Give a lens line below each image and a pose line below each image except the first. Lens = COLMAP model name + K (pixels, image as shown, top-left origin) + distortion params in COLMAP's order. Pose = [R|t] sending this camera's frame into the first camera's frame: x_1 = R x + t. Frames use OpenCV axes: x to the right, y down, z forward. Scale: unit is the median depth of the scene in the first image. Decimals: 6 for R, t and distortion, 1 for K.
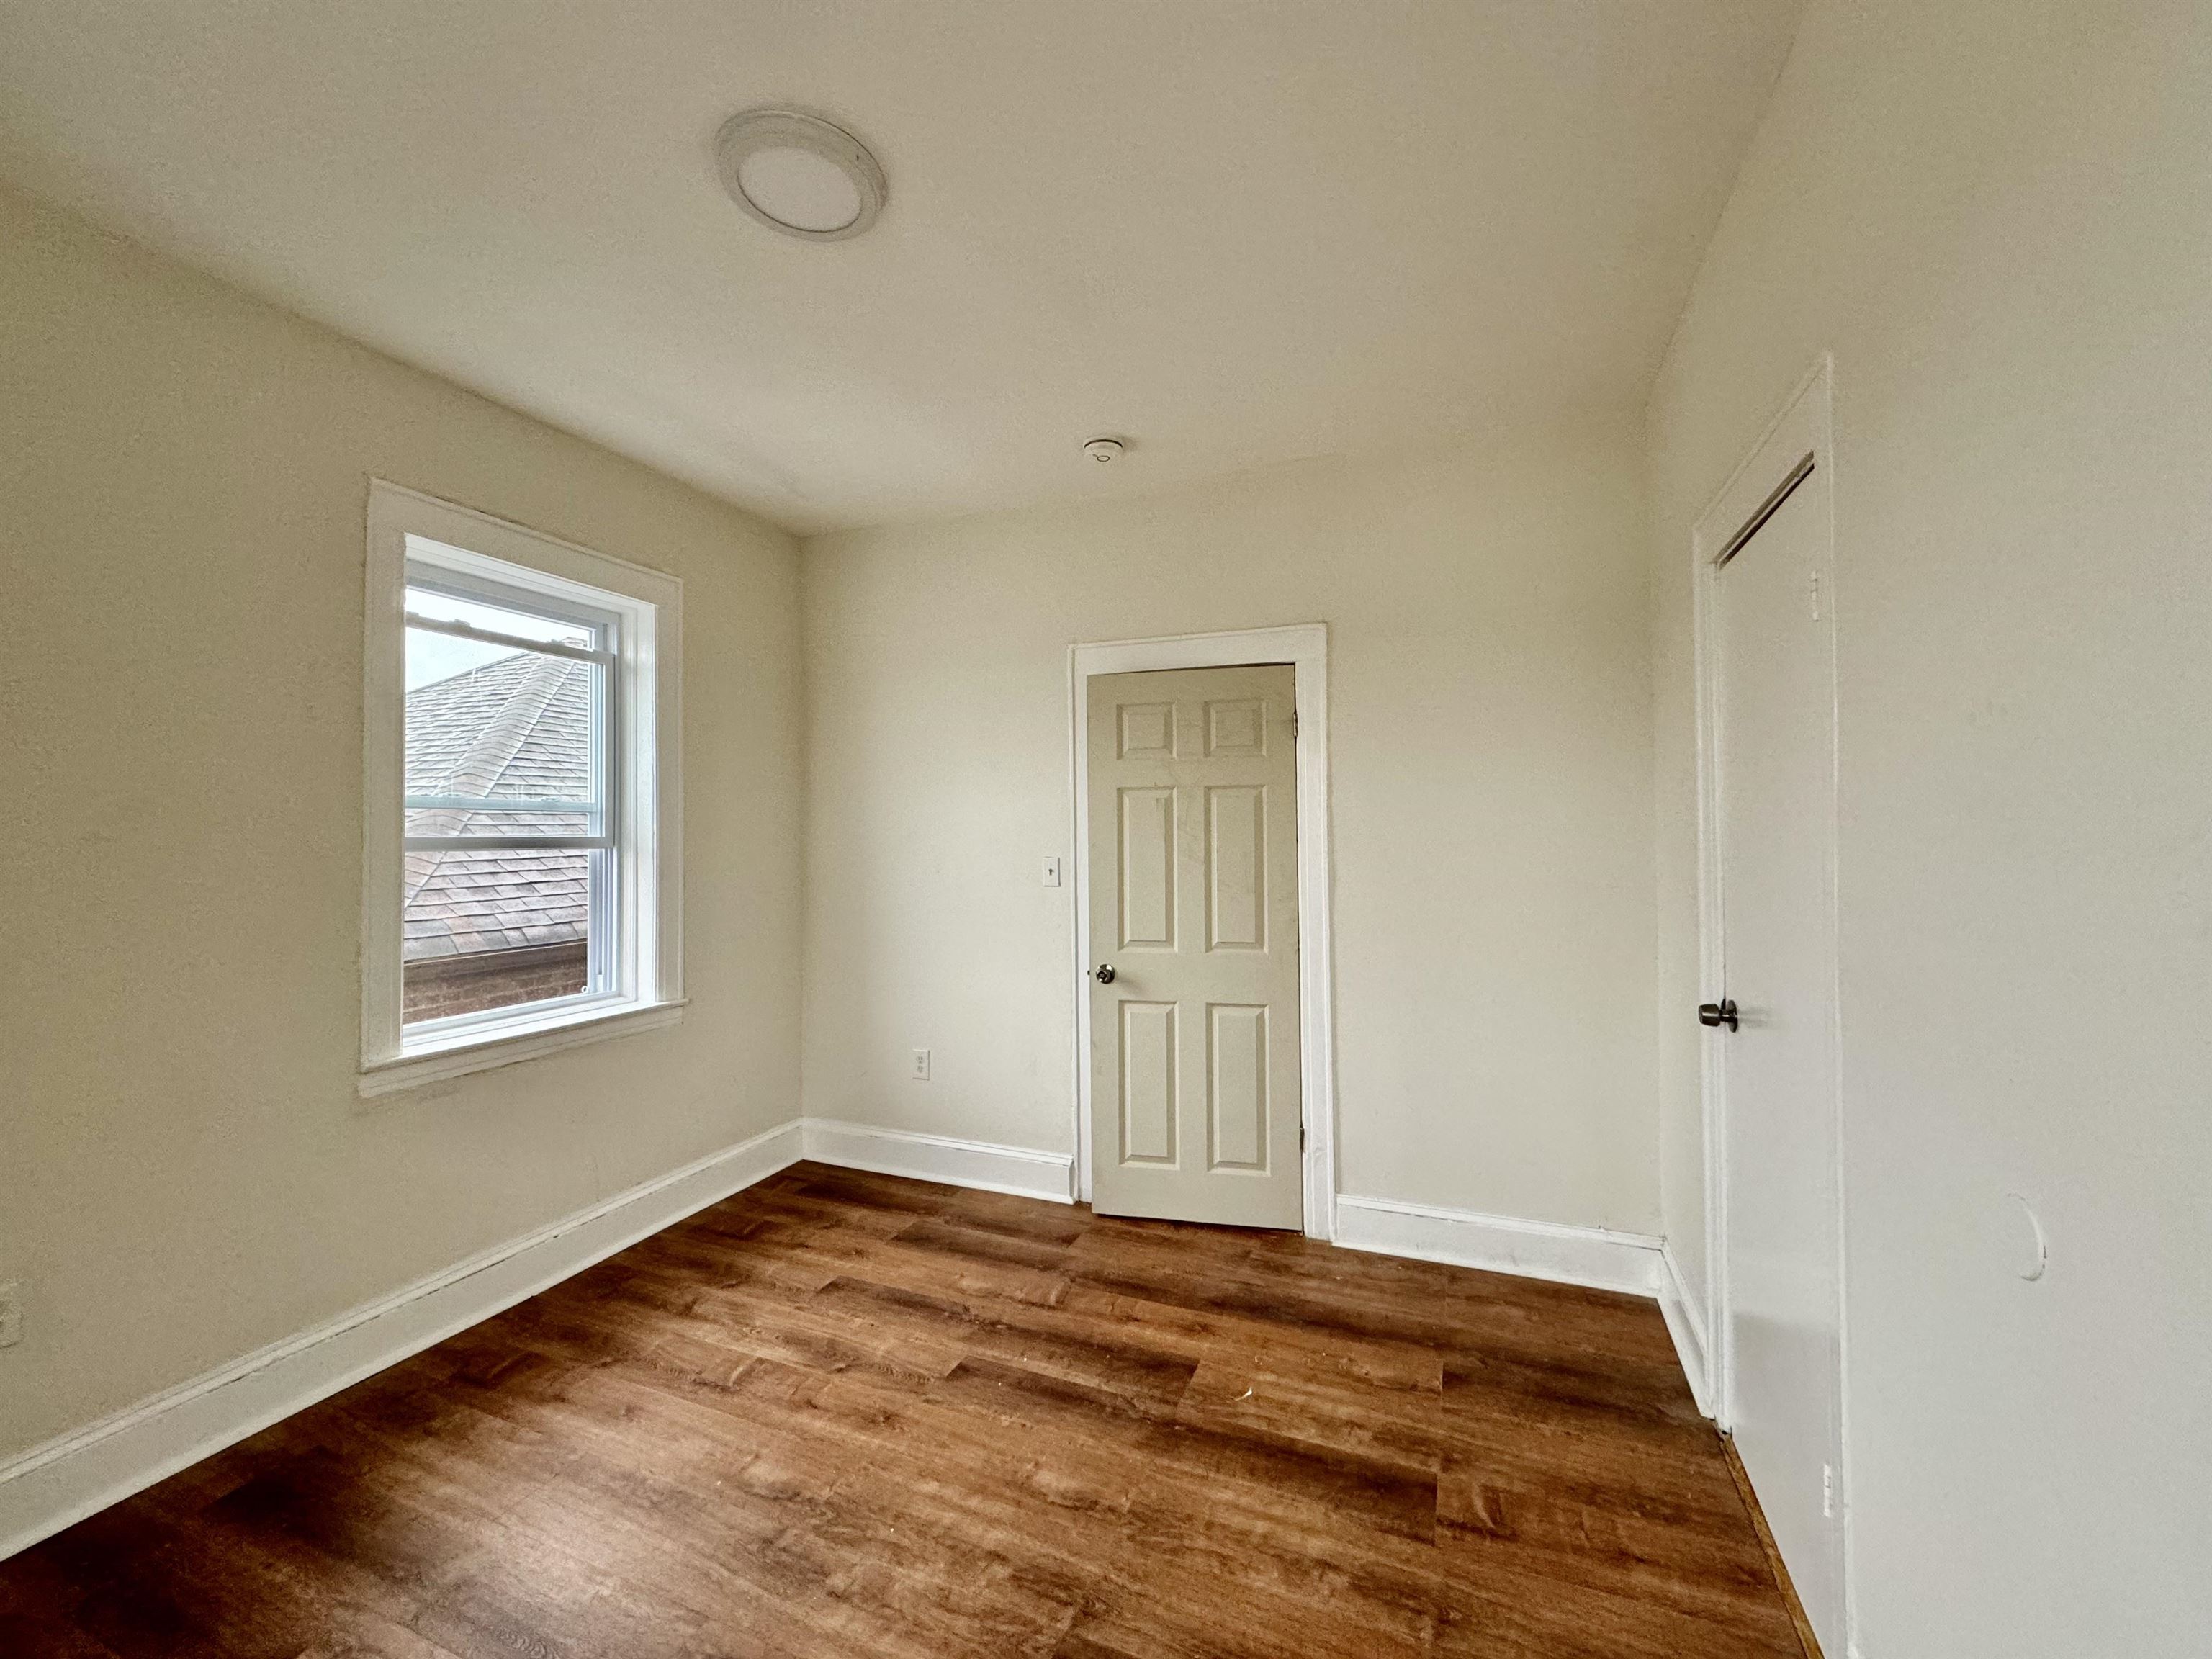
lens RADIAL K [[879.0, 0, 1105.6], [0, 879.0, 824.7], [0, 0, 1]] dist [-0.000521, 0.000297]
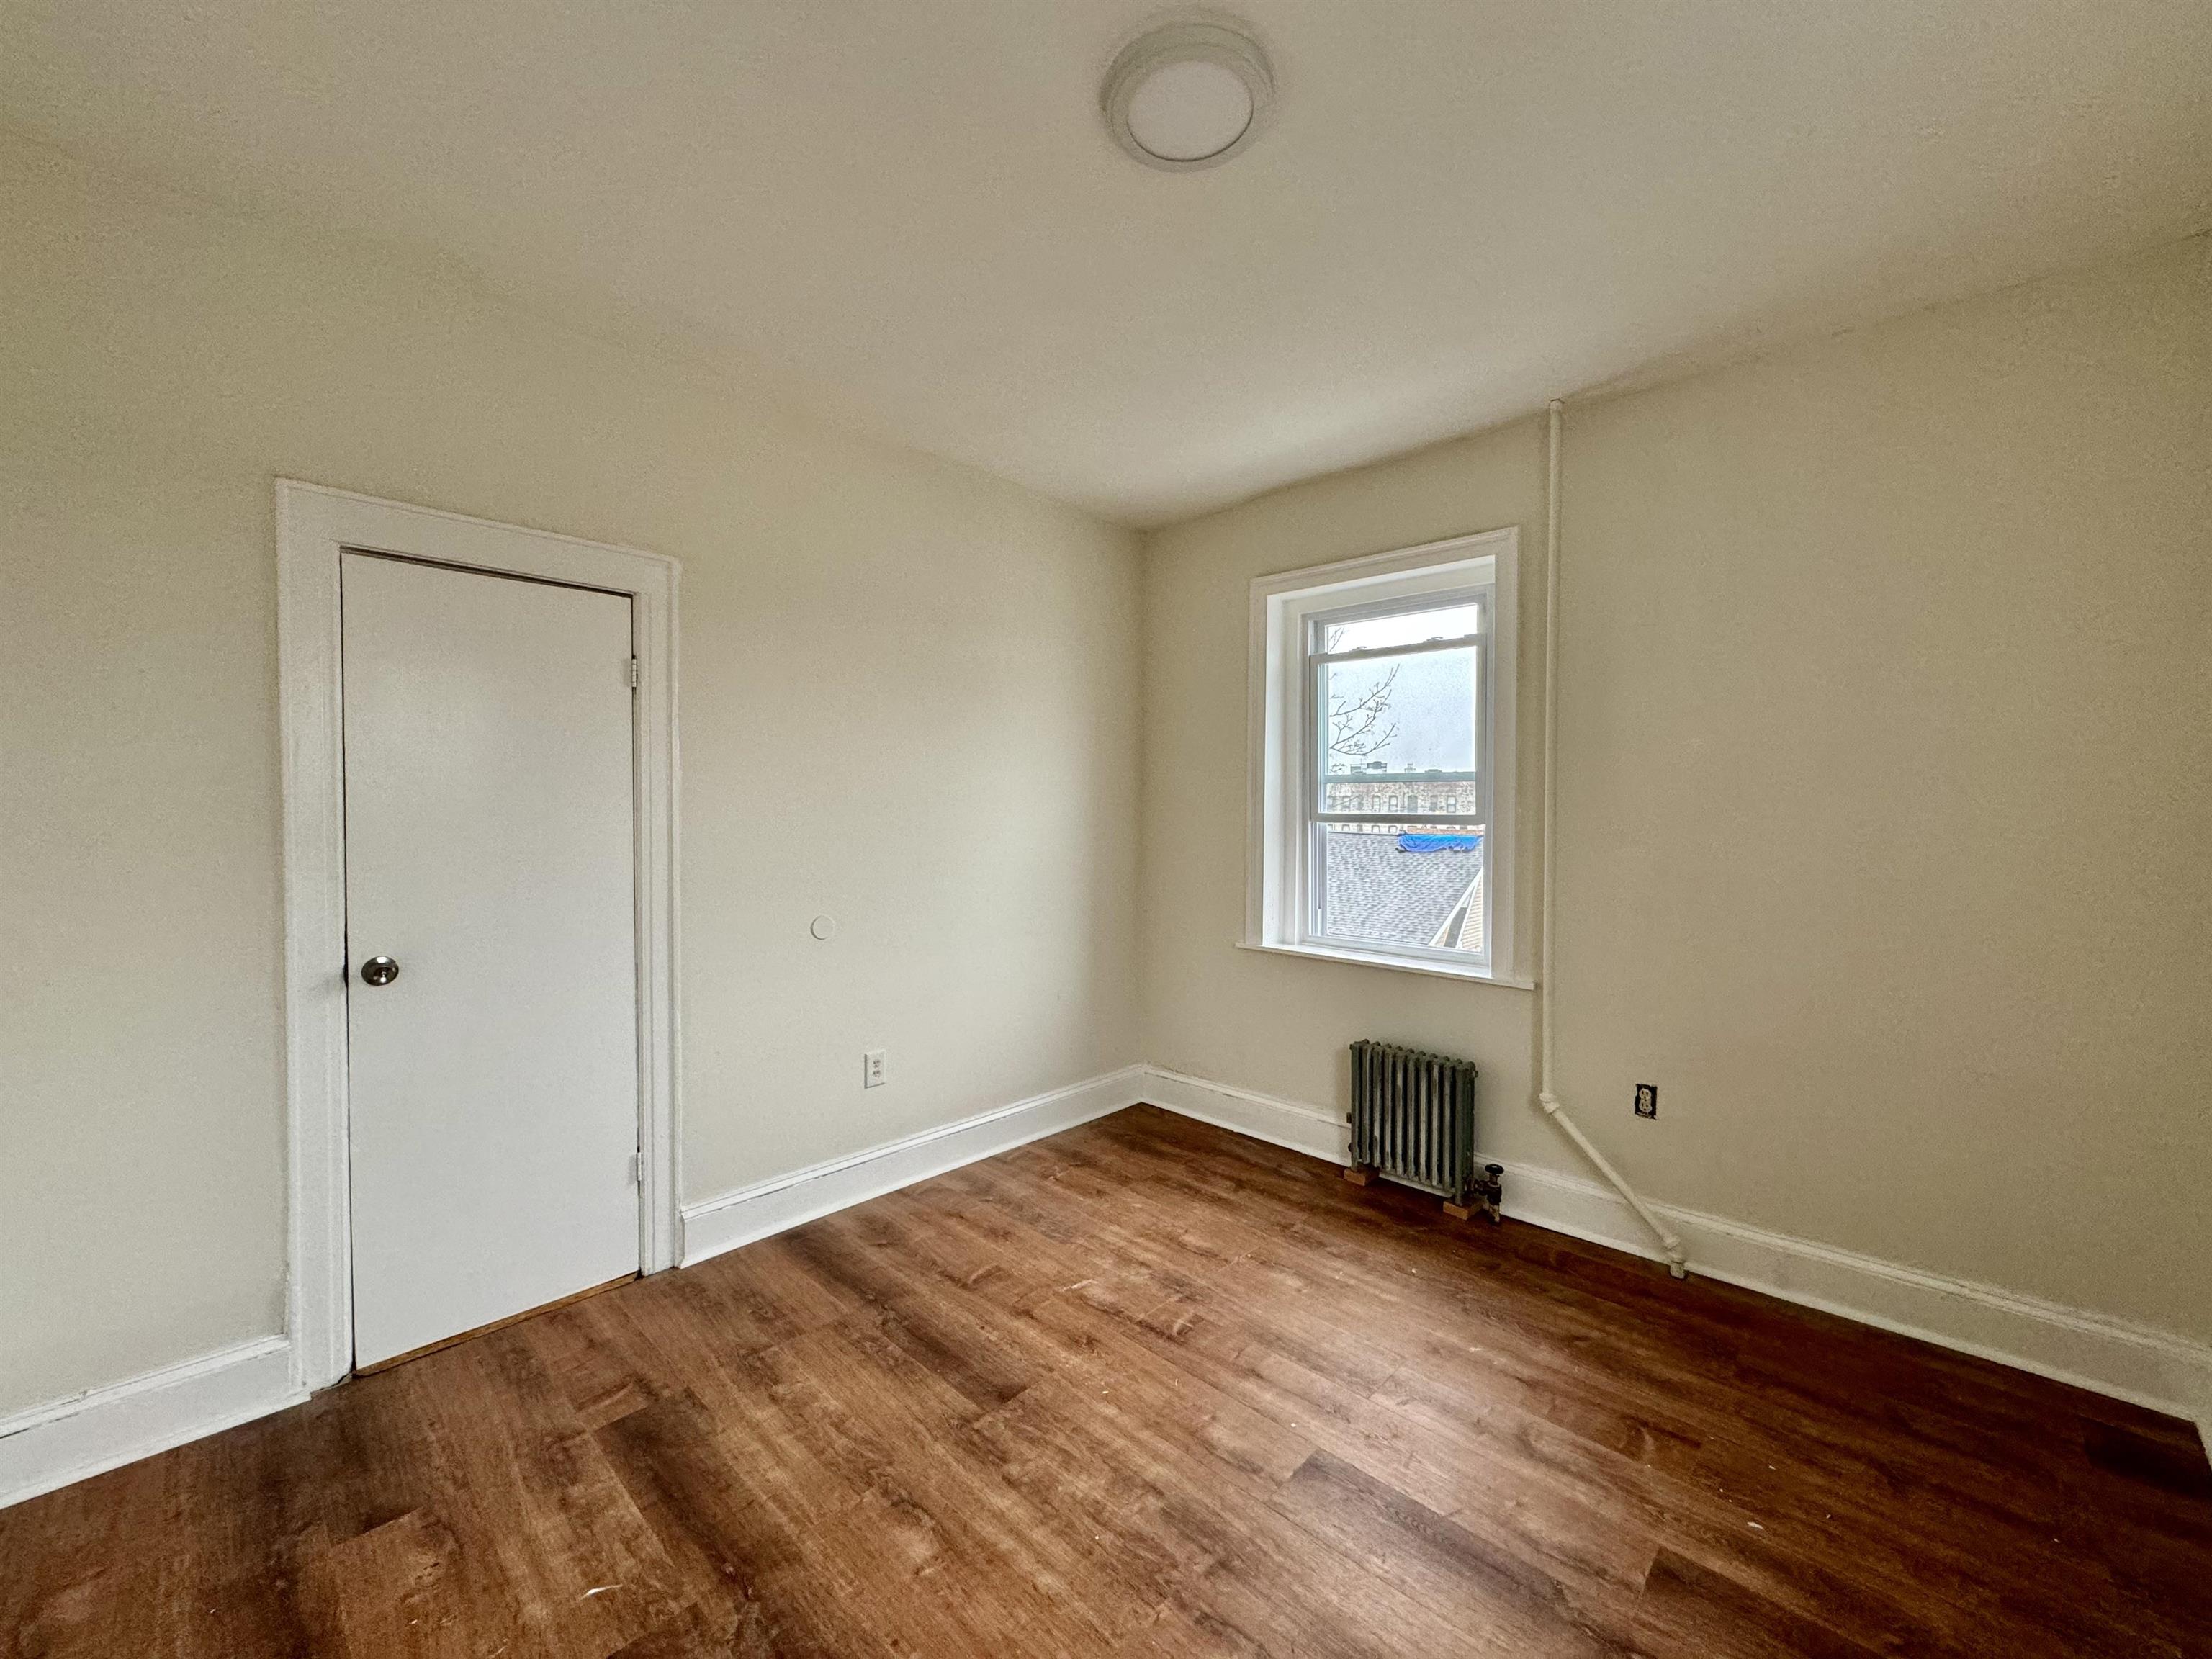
lens RADIAL K [[879.0, 0, 1105.6], [0, 879.0, 824.7], [0, 0, 1]] dist [-0.000521, 0.000297]
pose [[-0.930939, -0.001542, 0.365171, -0.426728], [-0.000168, 0.999993, 0.003797, 0.023373], [-0.365175, 0.003473, -0.930933, 1.343865]]
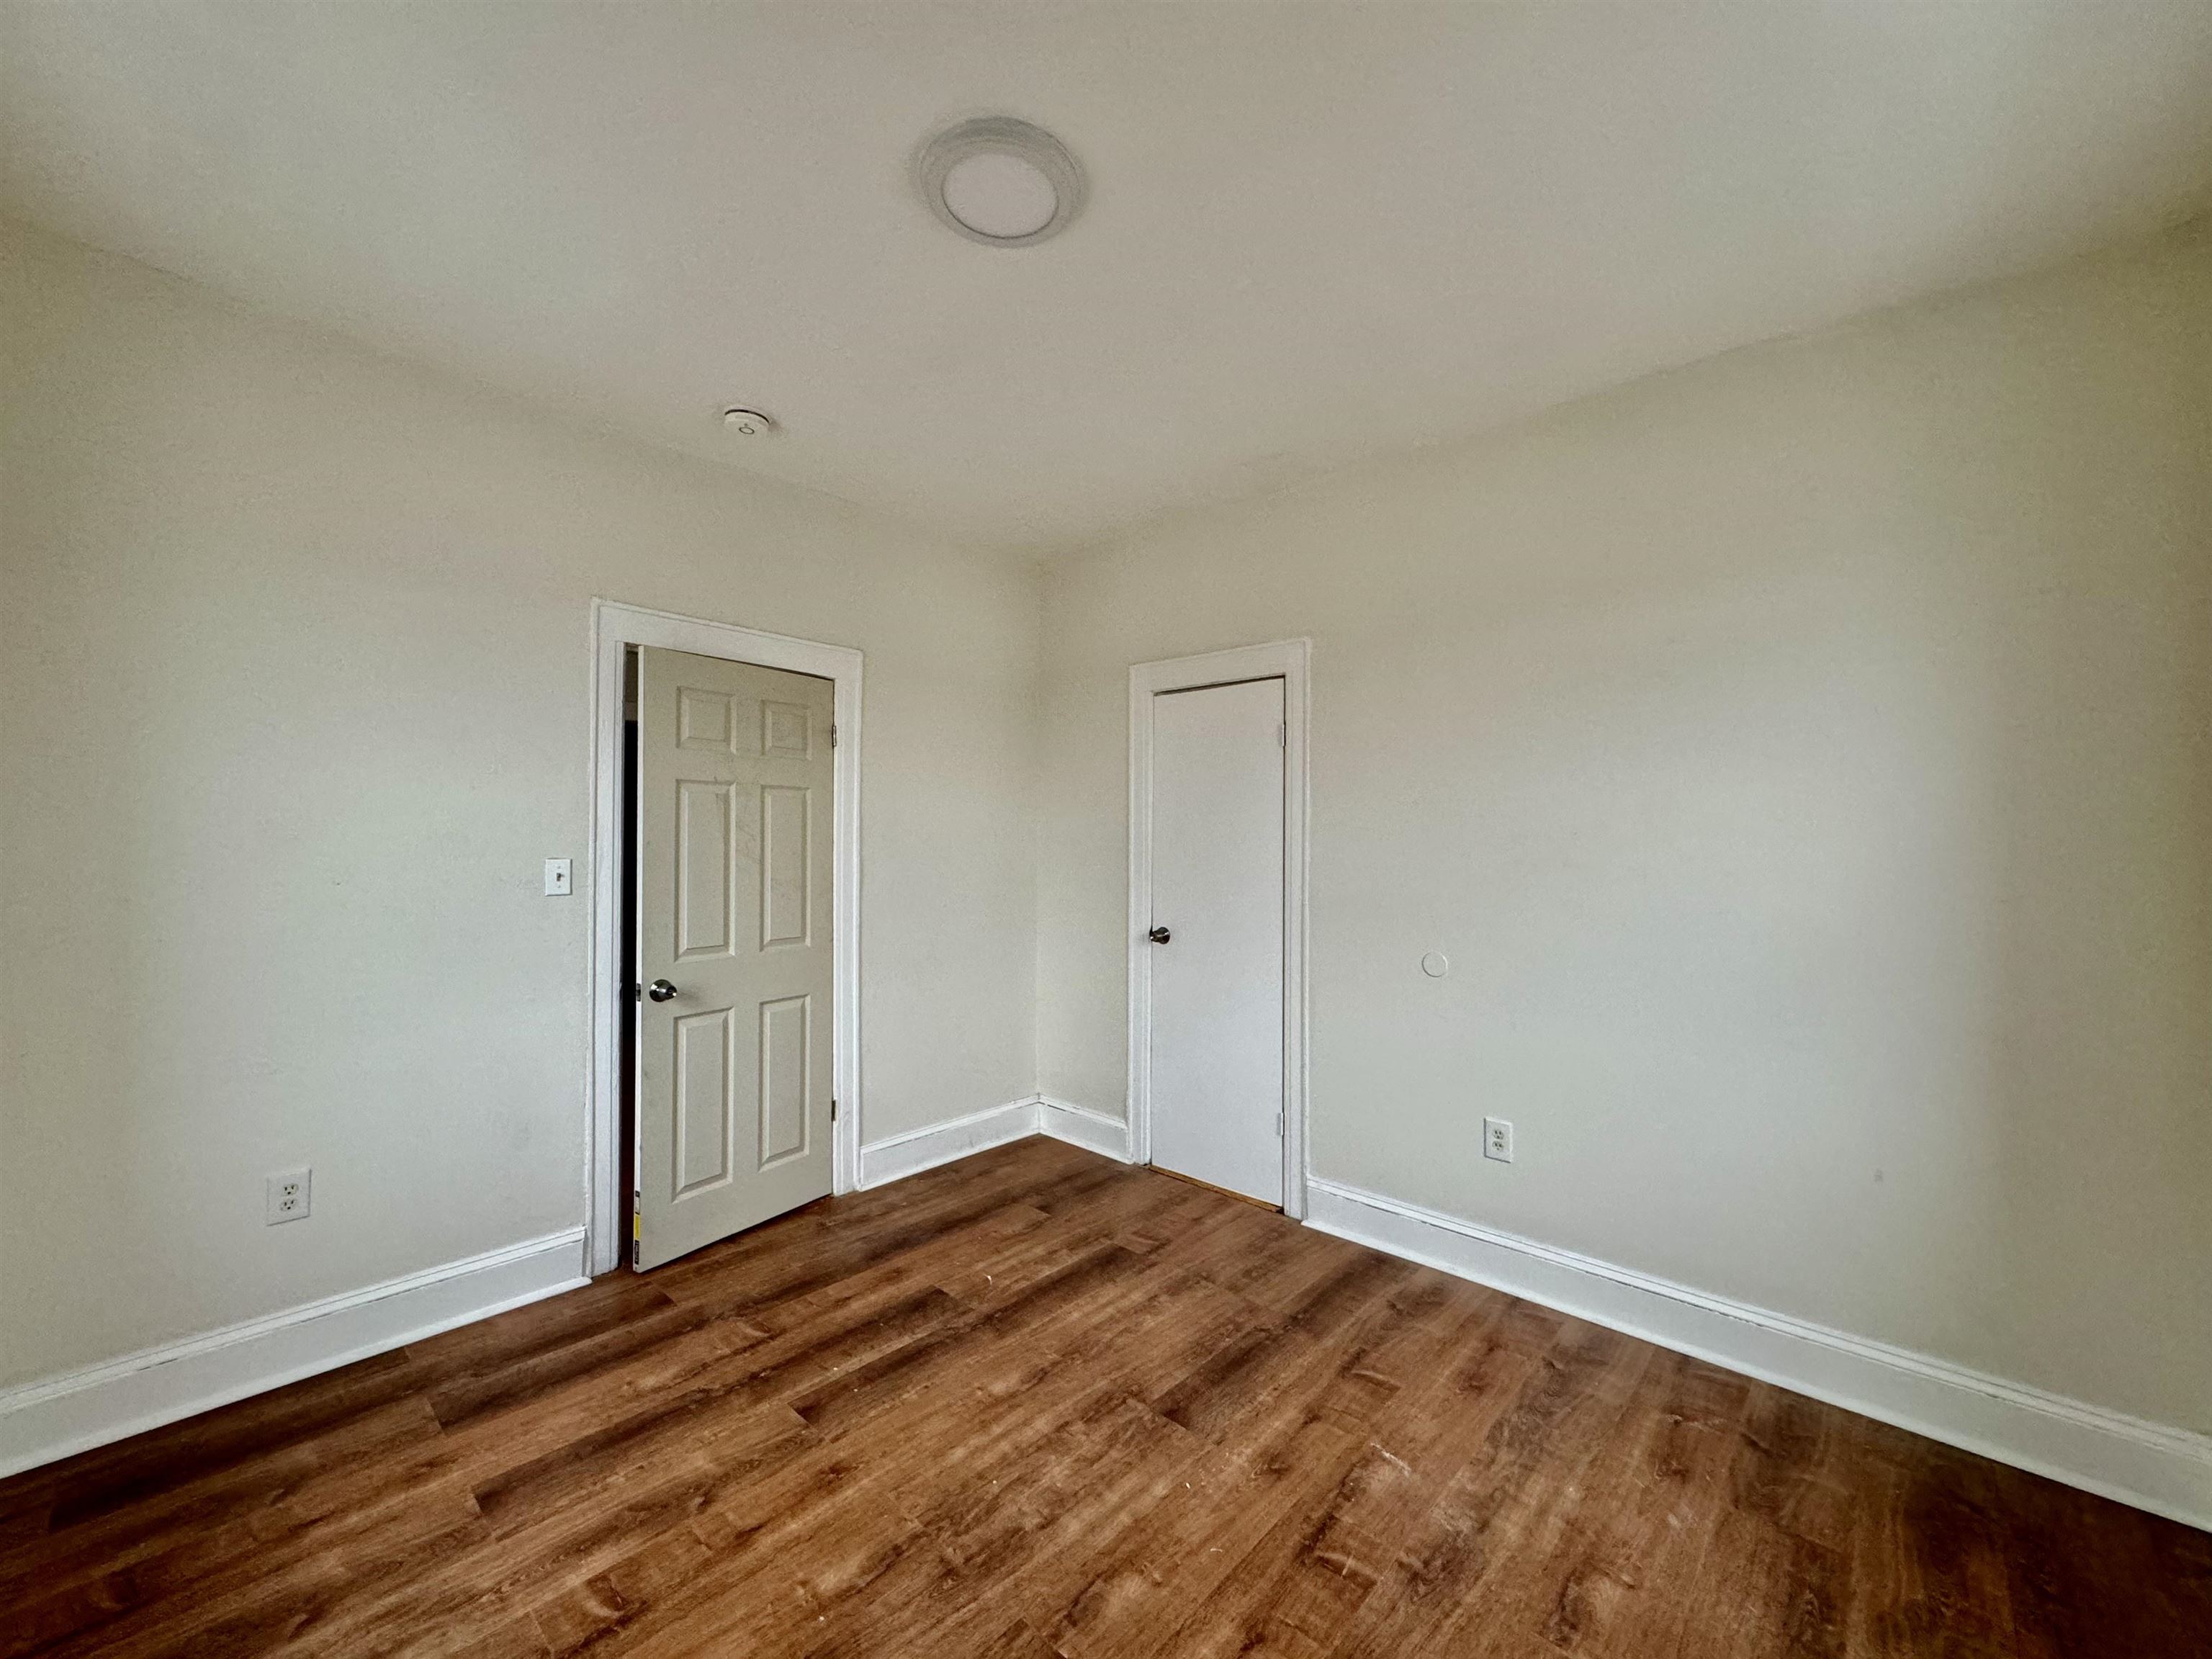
lens RADIAL K [[879.0, 0, 1105.6], [0, 879.0, 824.7], [0, 0, 1]] dist [-0.000521, 0.000297]
pose [[0.347257, 0.026128, 0.937406, -0.873428], [-0.021288, 0.999574, -0.019974, 0.016532], [-0.937528, -0.013020, 0.347665, 0.368243]]
